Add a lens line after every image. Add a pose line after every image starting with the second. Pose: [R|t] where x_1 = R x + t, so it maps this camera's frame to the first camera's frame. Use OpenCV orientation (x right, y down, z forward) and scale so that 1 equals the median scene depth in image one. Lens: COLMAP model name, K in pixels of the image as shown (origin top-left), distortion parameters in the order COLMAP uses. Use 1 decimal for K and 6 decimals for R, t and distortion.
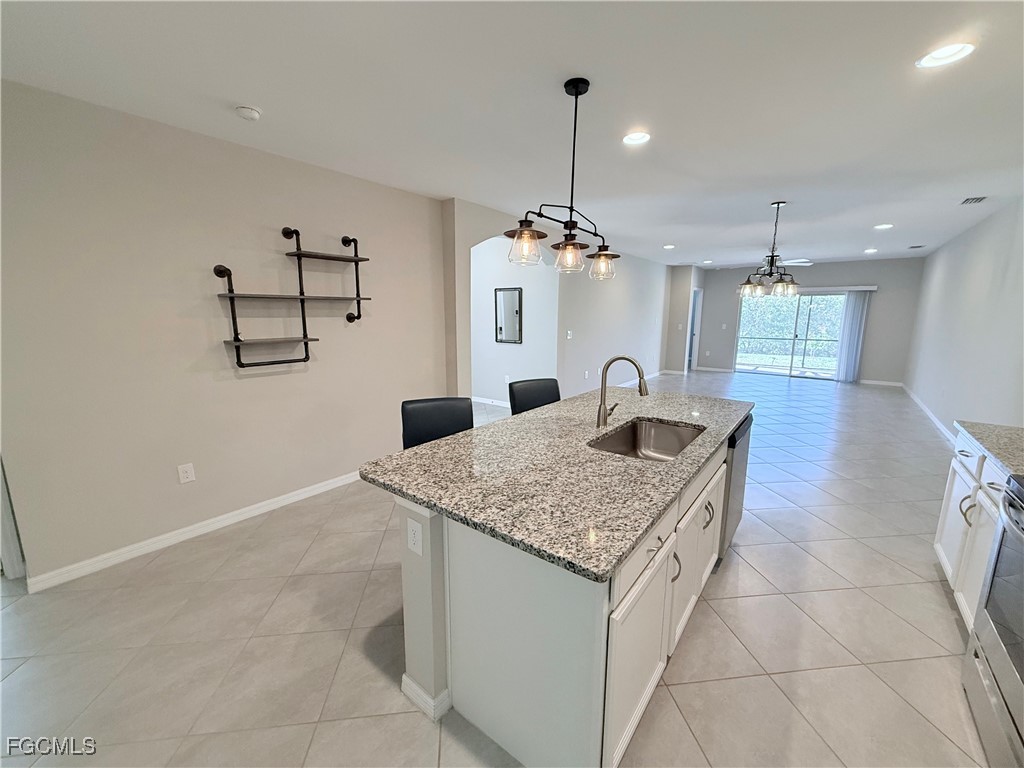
lens RADIAL K [[407.9, 0, 509.5], [0, 407.9, 383.9], [0, 0, 1]] dist [0.000807, -0.000137]
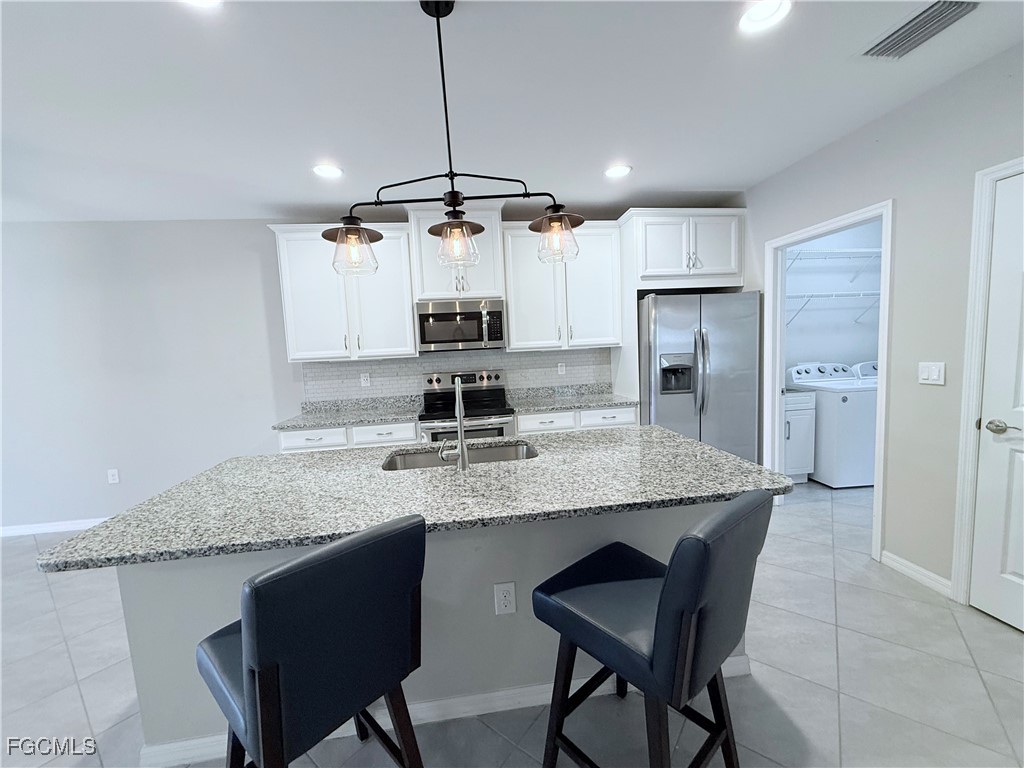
lens RADIAL K [[407.9, 0, 509.5], [0, 407.9, 383.9], [0, 0, 1]] dist [0.000807, -0.000137]
pose [[-0.715693, -0.036924, 0.697438, -0.446931], [0.165249, 0.961294, 0.220467, -0.249719], [-0.678584, 0.273038, -0.681890, 1.640953]]
